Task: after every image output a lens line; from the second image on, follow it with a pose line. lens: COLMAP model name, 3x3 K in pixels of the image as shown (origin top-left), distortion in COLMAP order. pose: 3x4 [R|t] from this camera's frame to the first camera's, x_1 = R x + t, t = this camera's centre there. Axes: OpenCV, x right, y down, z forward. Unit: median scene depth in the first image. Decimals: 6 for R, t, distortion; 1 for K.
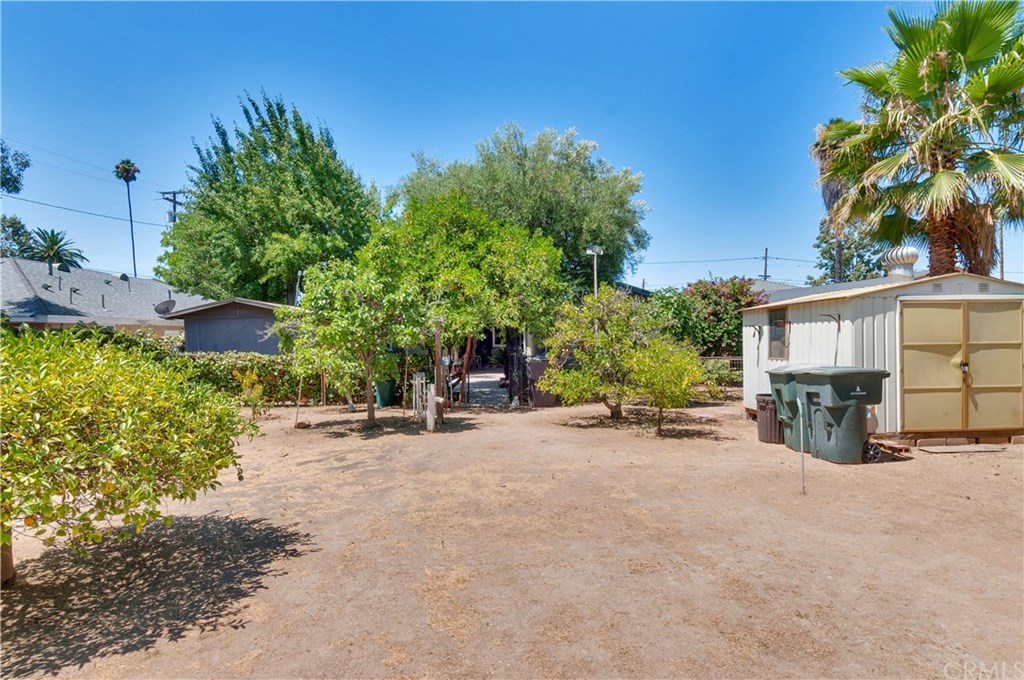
lens RADIAL K [[538.5, 0, 509.8], [0, 538.5, 340.9], [0, 0, 1]] dist [0.000910, -0.003908]
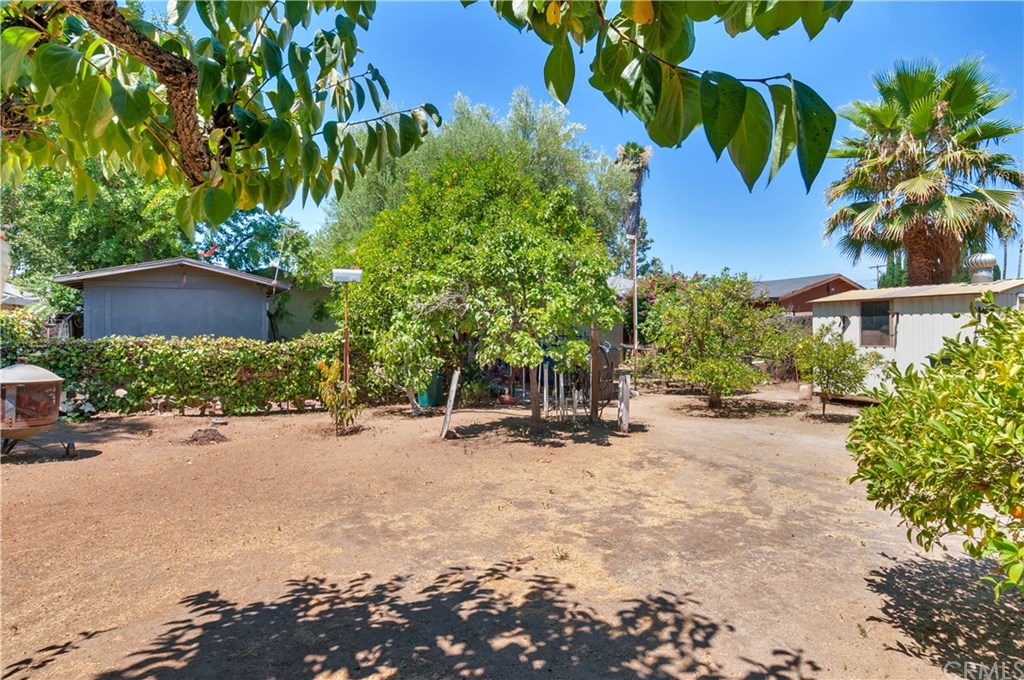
lens RADIAL K [[538.5, 0, 511.9], [0, 538.5, 340.7], [0, 0, 1]] dist [0.000910, -0.003908]
pose [[0.897254, 0.007502, 0.441450, -0.475842], [-0.011851, 0.999905, 0.007095, 0.016530], [-0.441355, -0.011598, 0.897258, 0.220515]]
